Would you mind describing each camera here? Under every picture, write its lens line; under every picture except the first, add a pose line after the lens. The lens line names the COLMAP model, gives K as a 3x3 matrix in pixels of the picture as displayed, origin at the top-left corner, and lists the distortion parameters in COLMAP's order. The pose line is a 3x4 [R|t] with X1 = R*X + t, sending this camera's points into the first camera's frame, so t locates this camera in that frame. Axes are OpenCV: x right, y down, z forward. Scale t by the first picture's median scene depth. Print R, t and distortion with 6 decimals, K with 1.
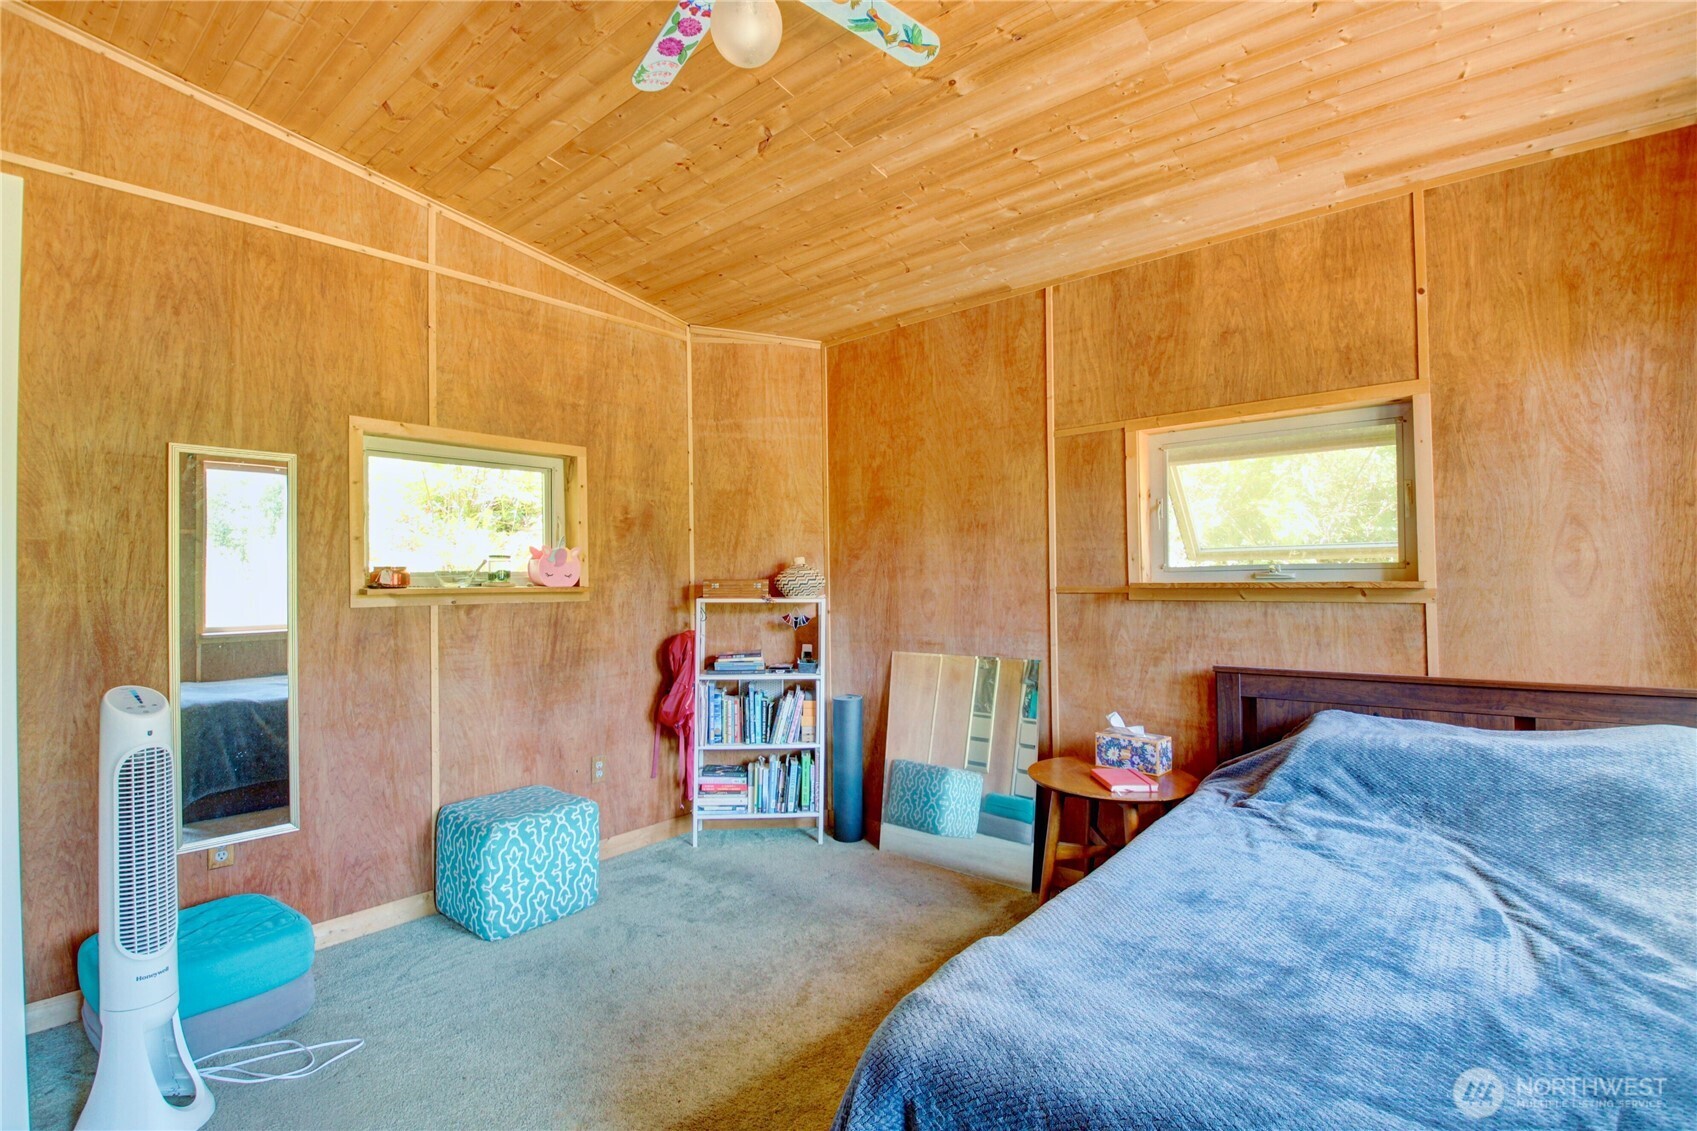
lens RADIAL K [[791.7, 0, 839.5], [0, 791.7, 570.3], [0, 0, 1]] dist [-0.002493, -0.013803]
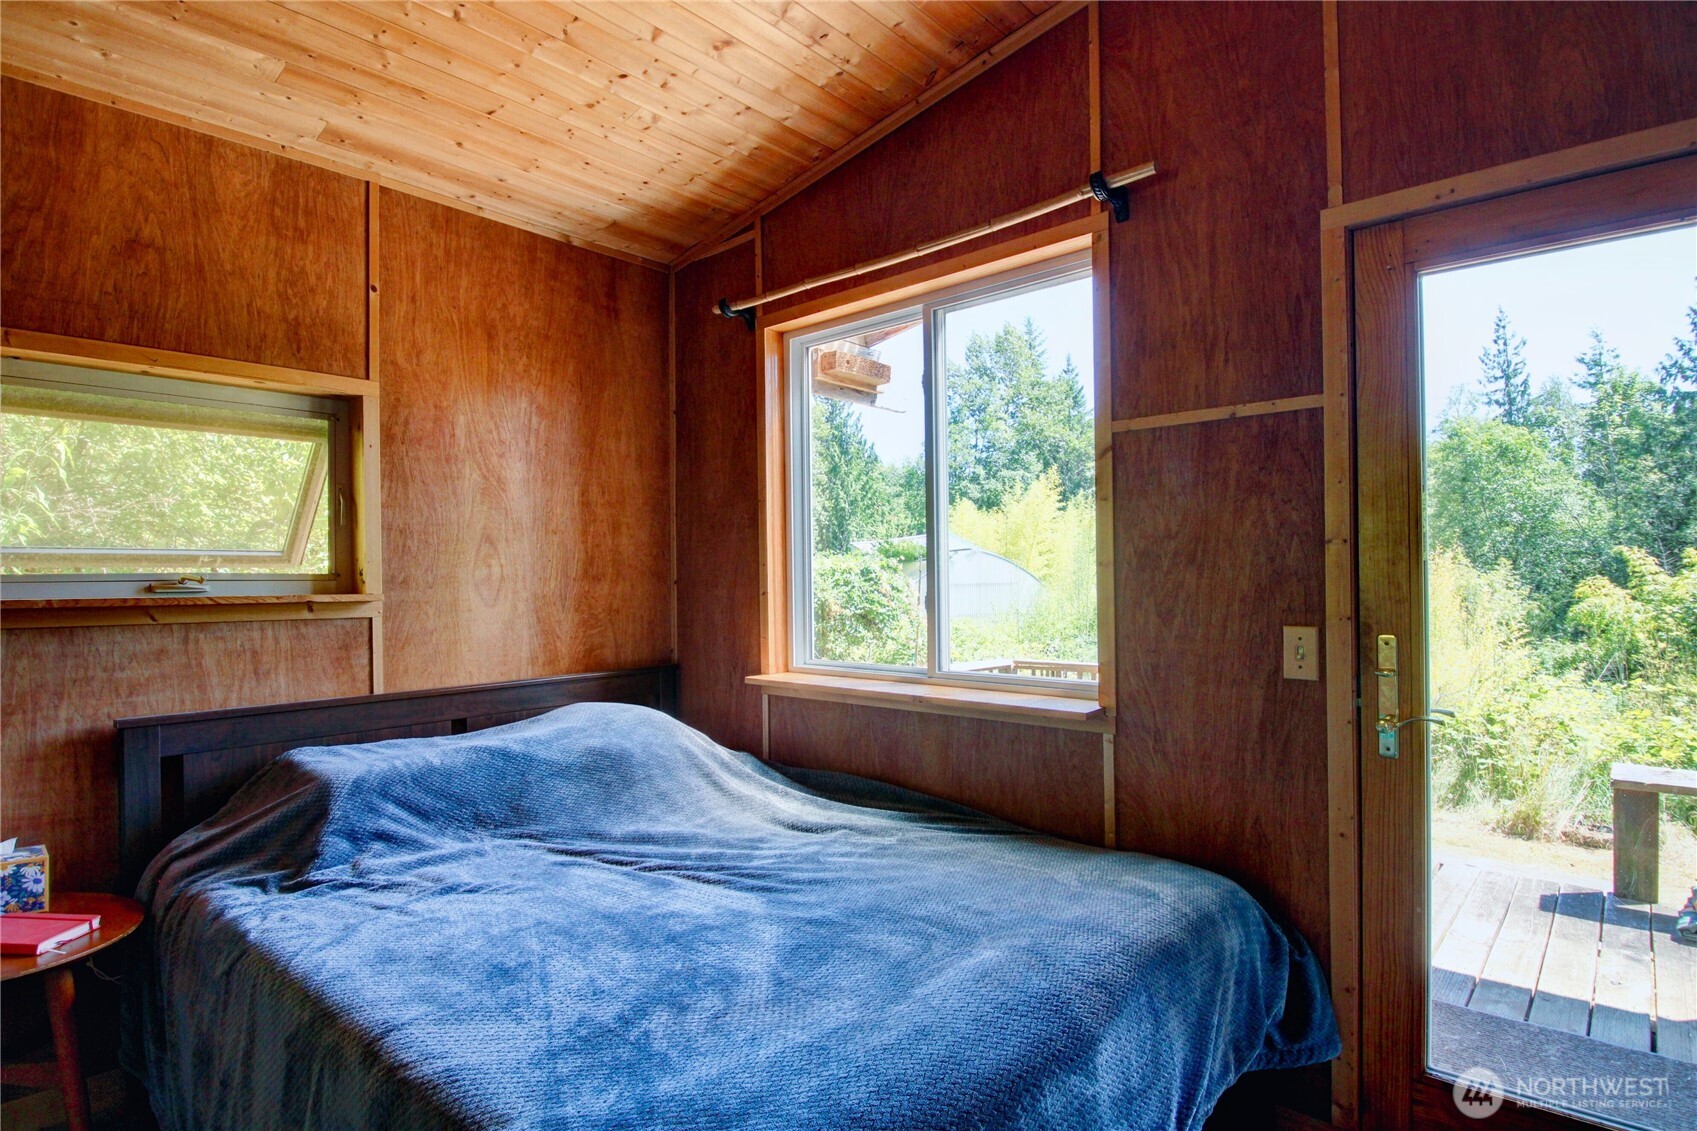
lens RADIAL K [[878.8, 0, 849.3], [0, 878.8, 573.5], [0, 0, 1]] dist [0.001359, -0.018277]
pose [[0.023149, 0.019591, 0.999540, -0.311564], [-0.000751, 0.999808, -0.019579, 0.009787], [-0.999732, -0.000297, 0.023159, 0.416206]]
